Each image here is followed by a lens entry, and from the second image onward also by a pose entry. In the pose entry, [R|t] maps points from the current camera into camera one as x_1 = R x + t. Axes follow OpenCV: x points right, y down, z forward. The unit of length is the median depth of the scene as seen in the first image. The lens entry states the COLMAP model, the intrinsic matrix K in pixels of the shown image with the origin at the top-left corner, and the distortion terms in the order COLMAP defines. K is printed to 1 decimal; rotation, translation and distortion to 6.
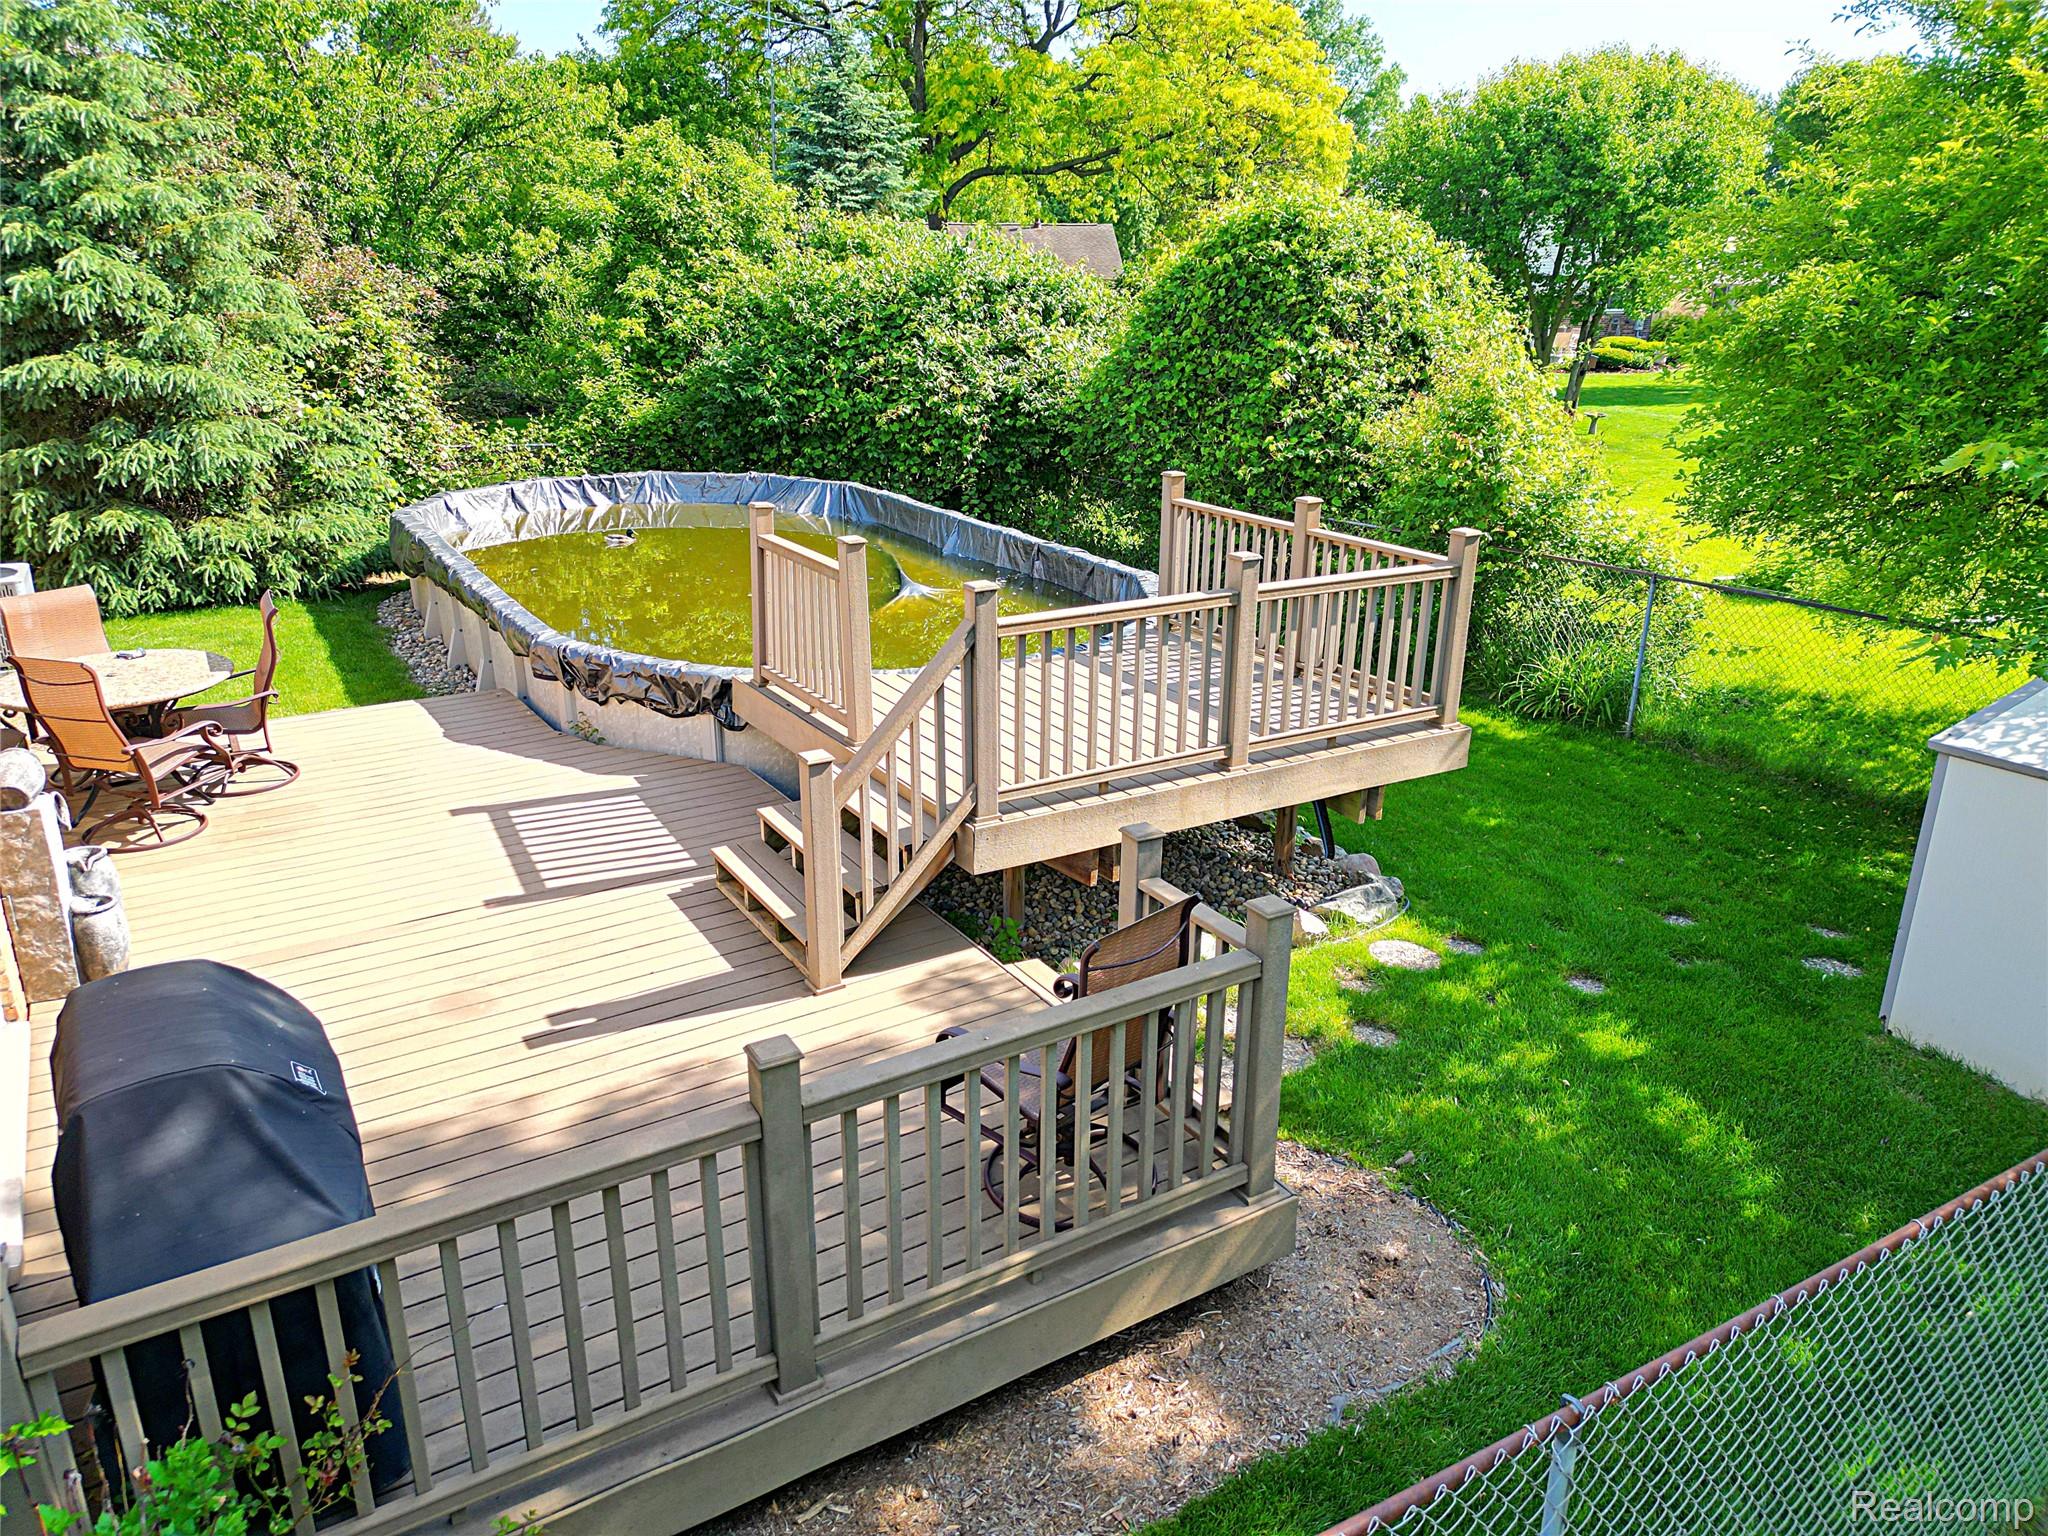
lens RADIAL K [[1423.0, 0, 1028.5], [0, 1423.0, 765.7], [0, 0, 1]] dist [0.058137, -0.050474]
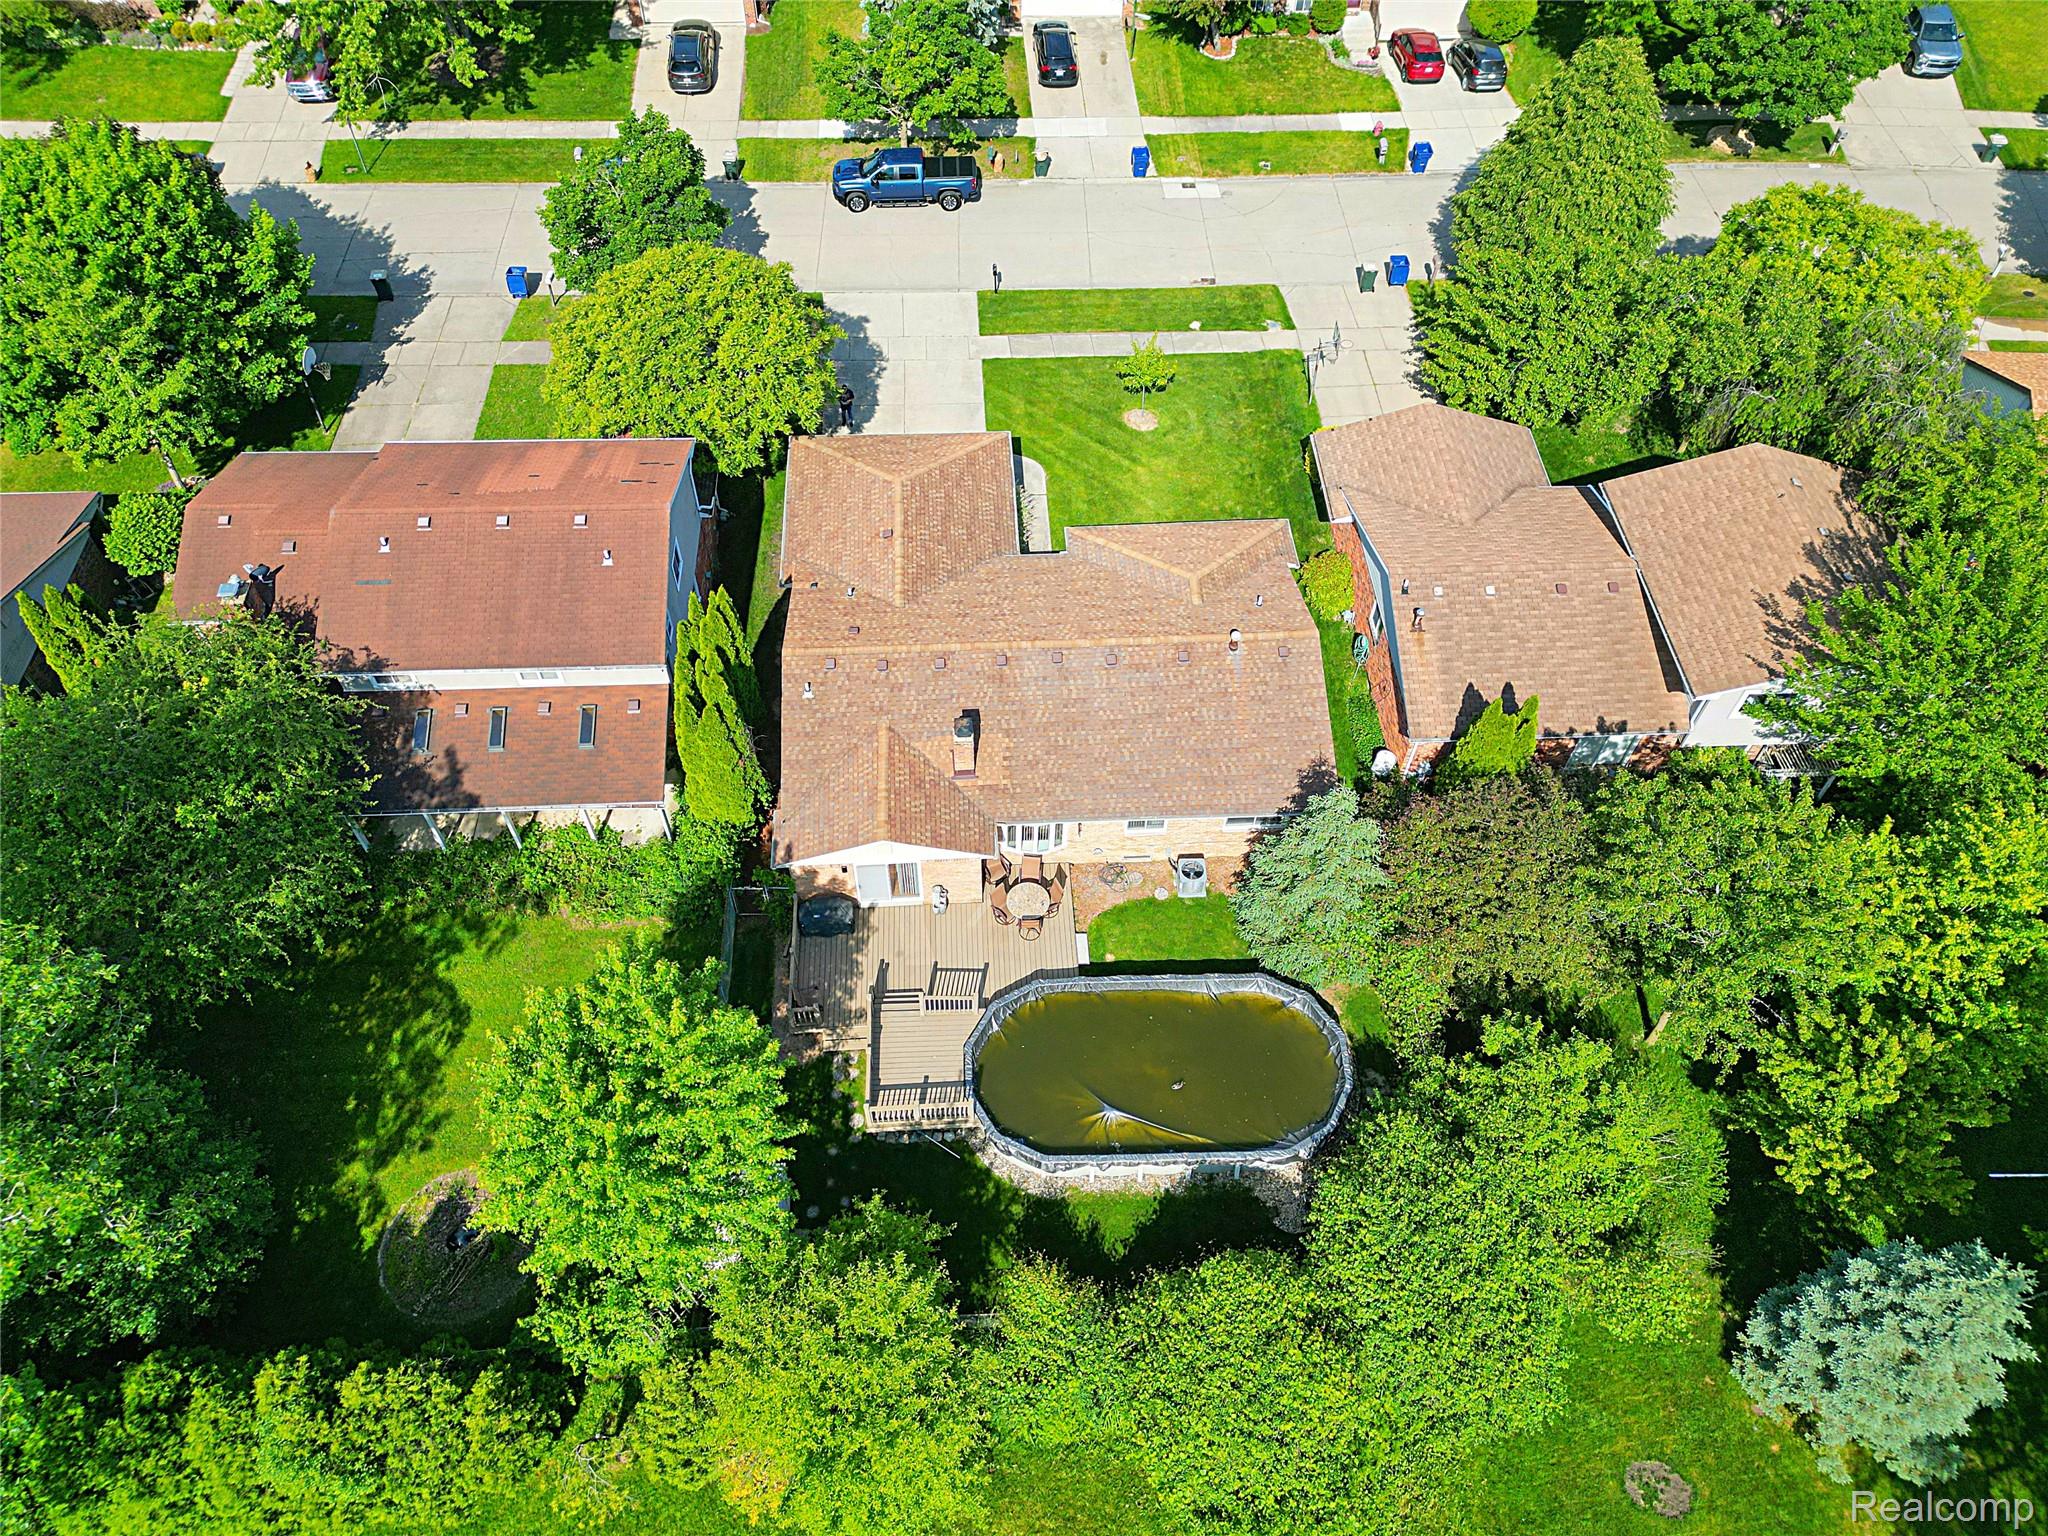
lens RADIAL K [[1423.0, 0, 1015.3], [0, 1423.0, 771.8], [0, 0, 1]] dist [0.058137, -0.050474]
pose [[-0.482634, 0.696231, -0.531344, 1.480492], [-0.317336, 0.426442, 0.847021, -3.931620], [0.816310, 0.577416, 0.015124, 0.622060]]
